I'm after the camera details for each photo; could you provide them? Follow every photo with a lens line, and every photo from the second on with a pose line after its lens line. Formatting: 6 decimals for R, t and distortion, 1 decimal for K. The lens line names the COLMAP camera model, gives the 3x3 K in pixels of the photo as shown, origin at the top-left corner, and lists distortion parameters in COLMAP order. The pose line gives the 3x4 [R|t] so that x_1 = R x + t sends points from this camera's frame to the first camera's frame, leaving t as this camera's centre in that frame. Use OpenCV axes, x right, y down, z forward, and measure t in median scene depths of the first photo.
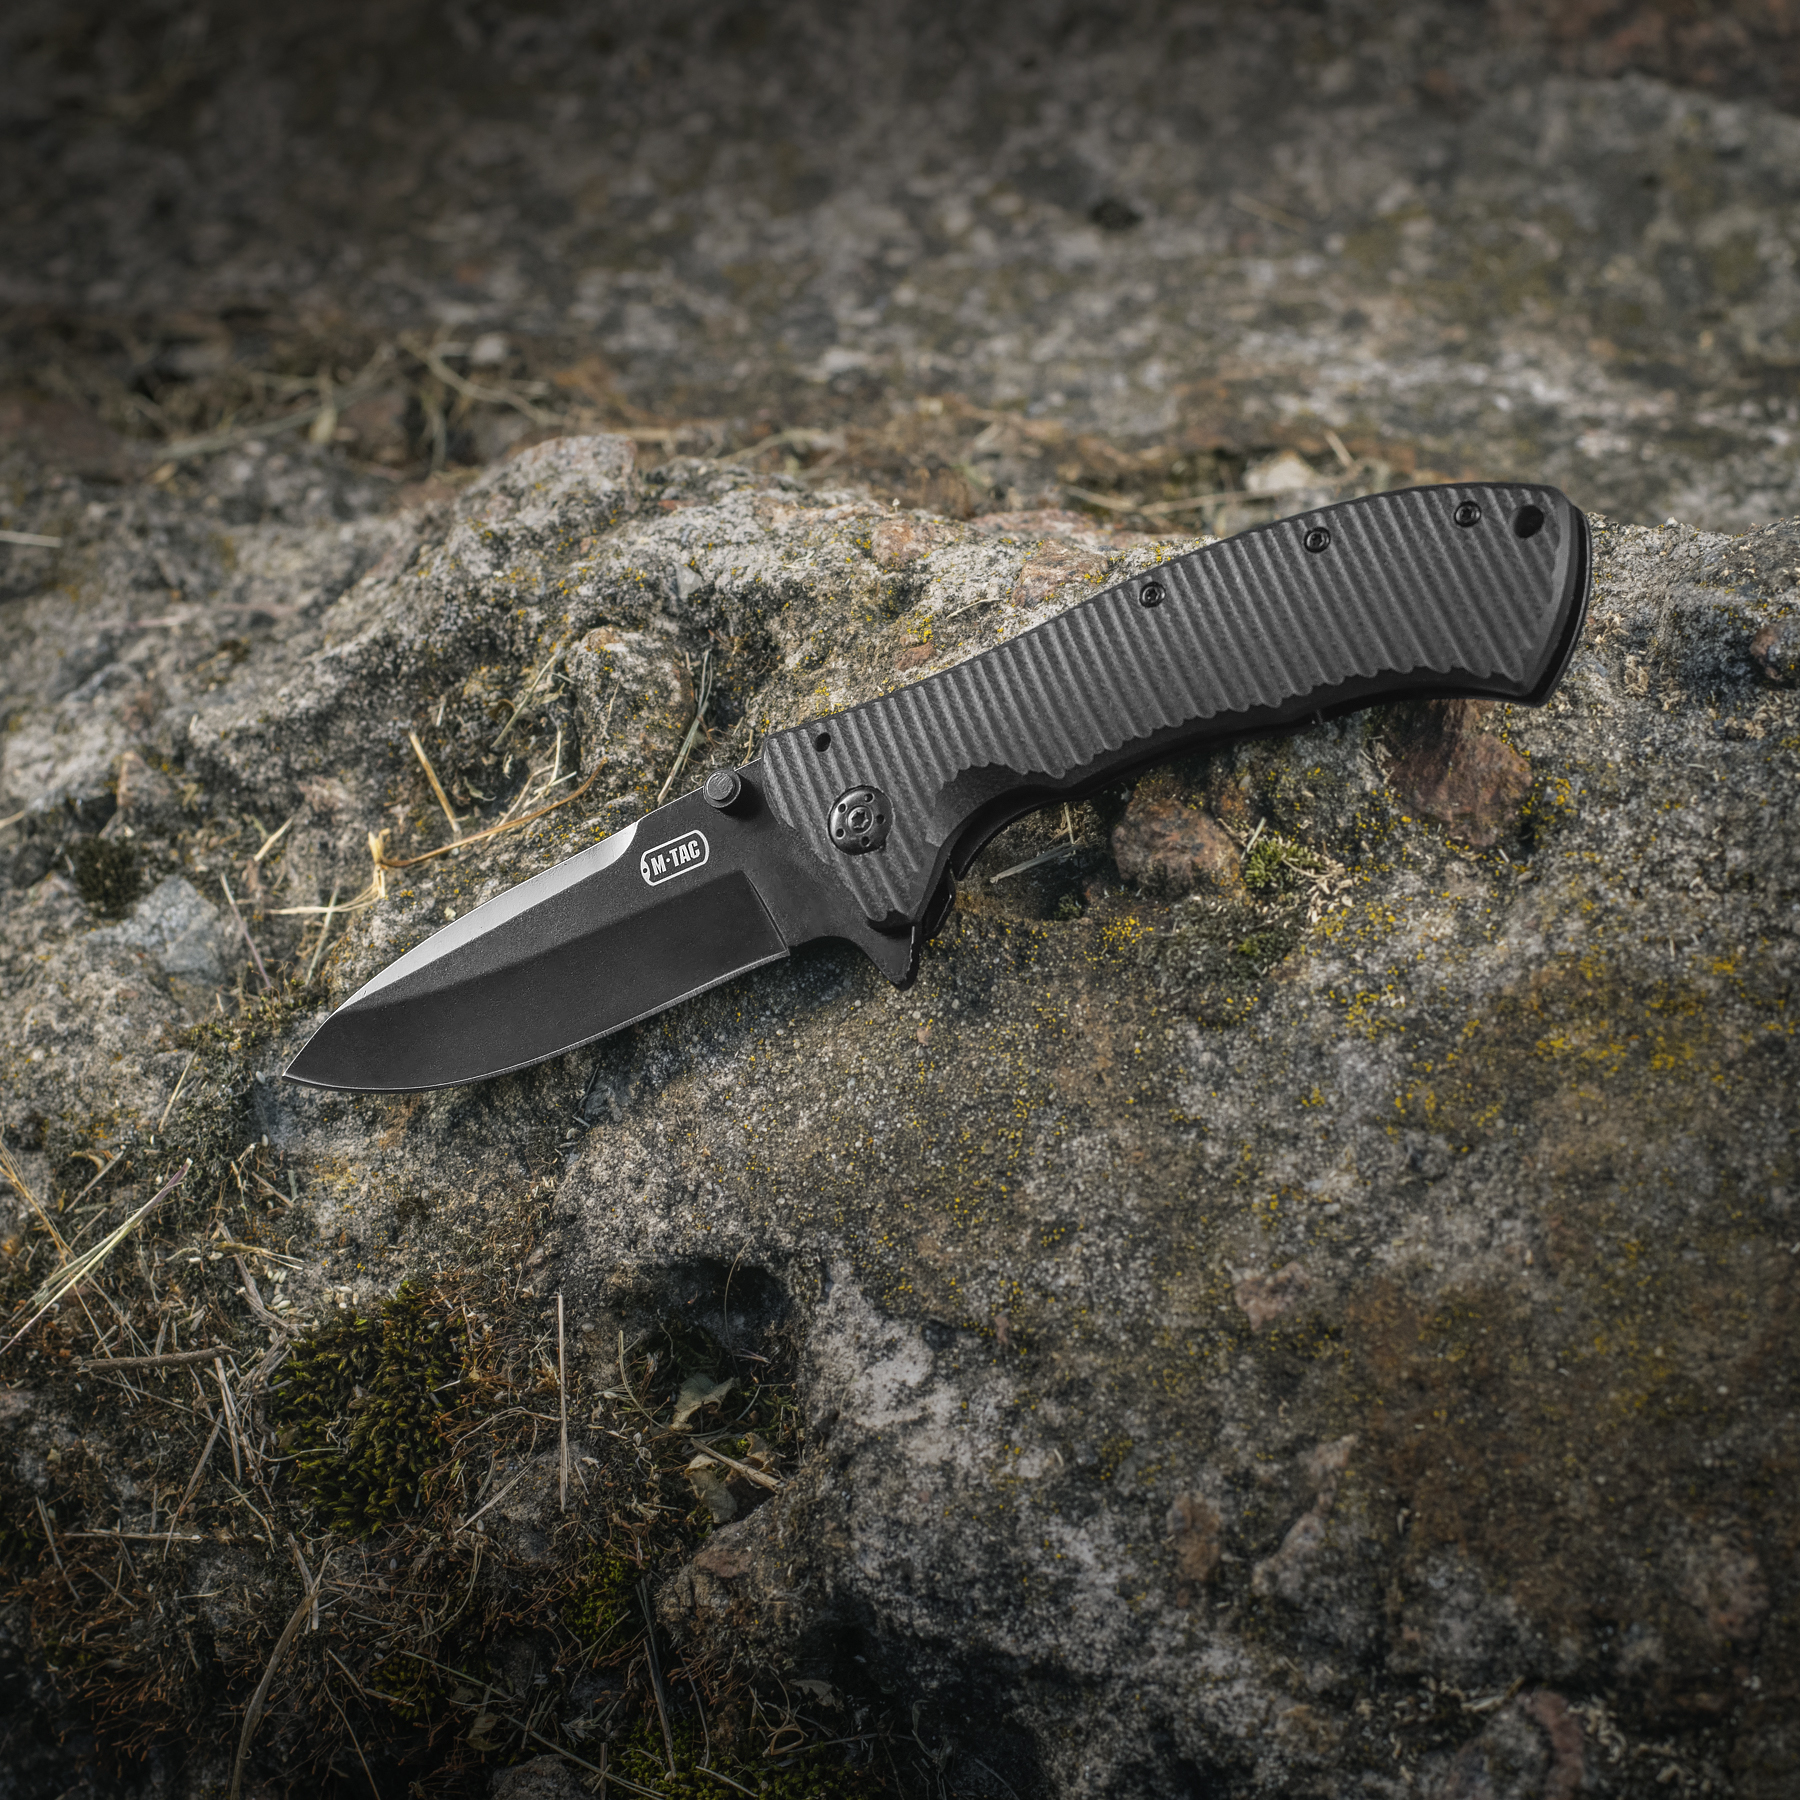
lens RADIAL K [[5485.9, 0, 900.0], [0, 5485.9, 900.0], [0, 0, 1]] dist [-0.144040, 0.456680]
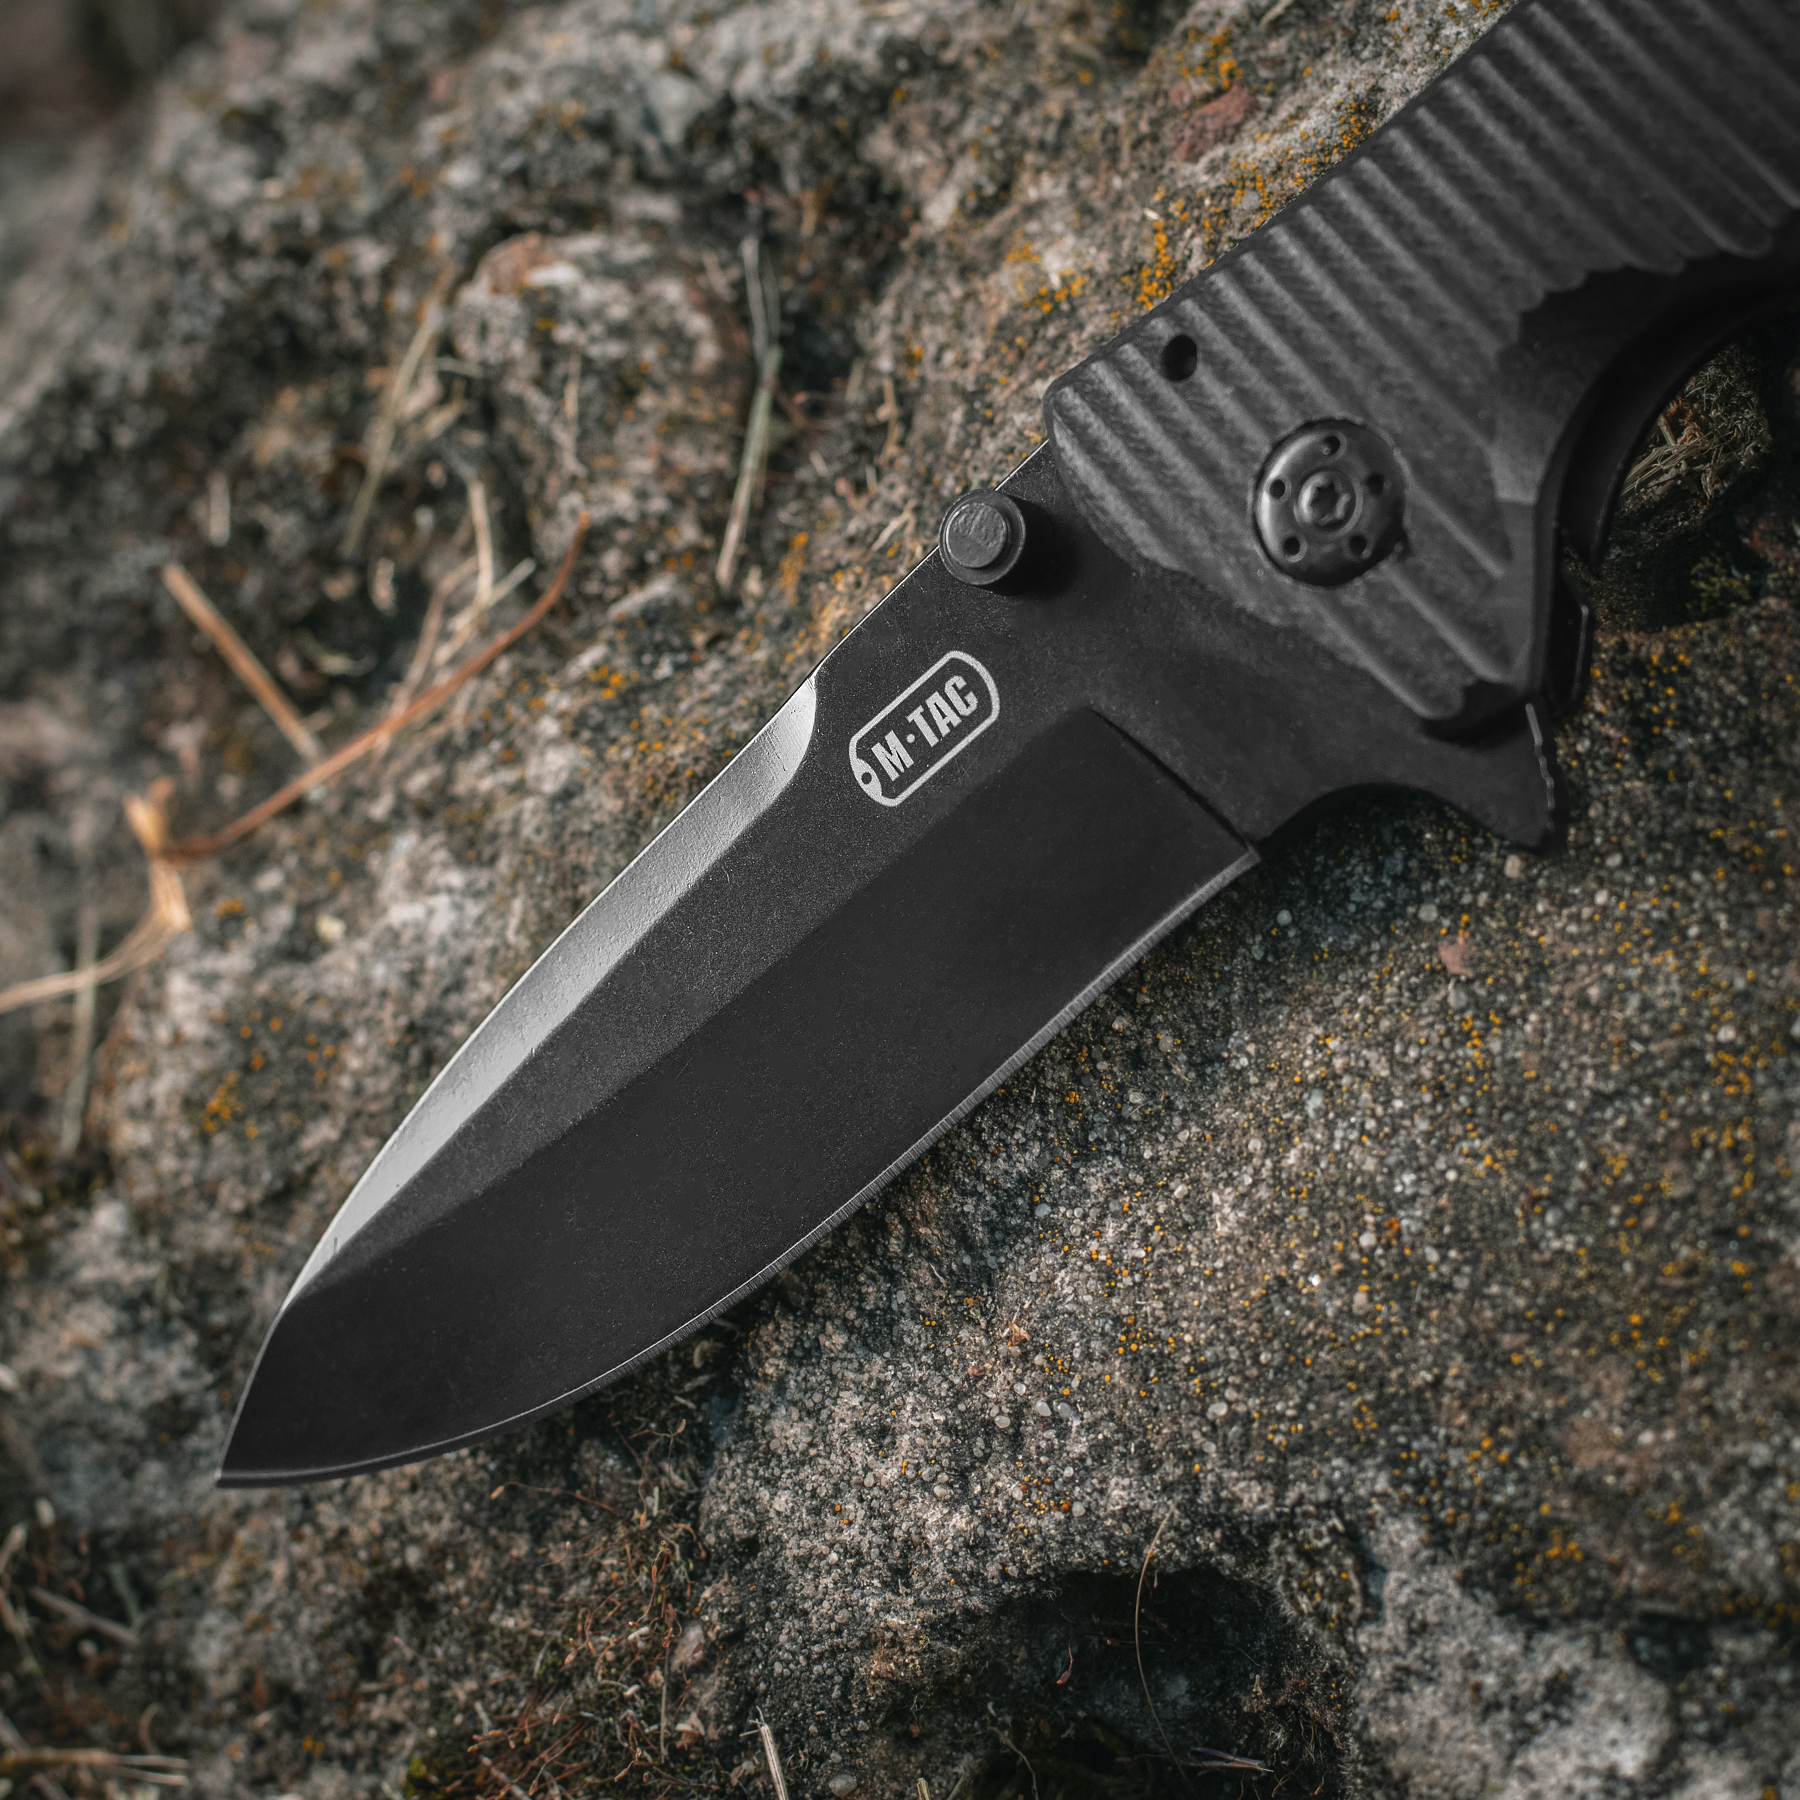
lens RADIAL K [[6523.4, 0, 900.9], [0, 6523.4, 734.2], [0, 0, 1]] dist [-0.167679, -0.095838]
pose [[0.973368, -0.228837, -0.013751, -0.027238], [0.228713, 0.973443, -0.009972, 0.003168], [0.015668, 0.006562, 0.999856, 0.500951]]
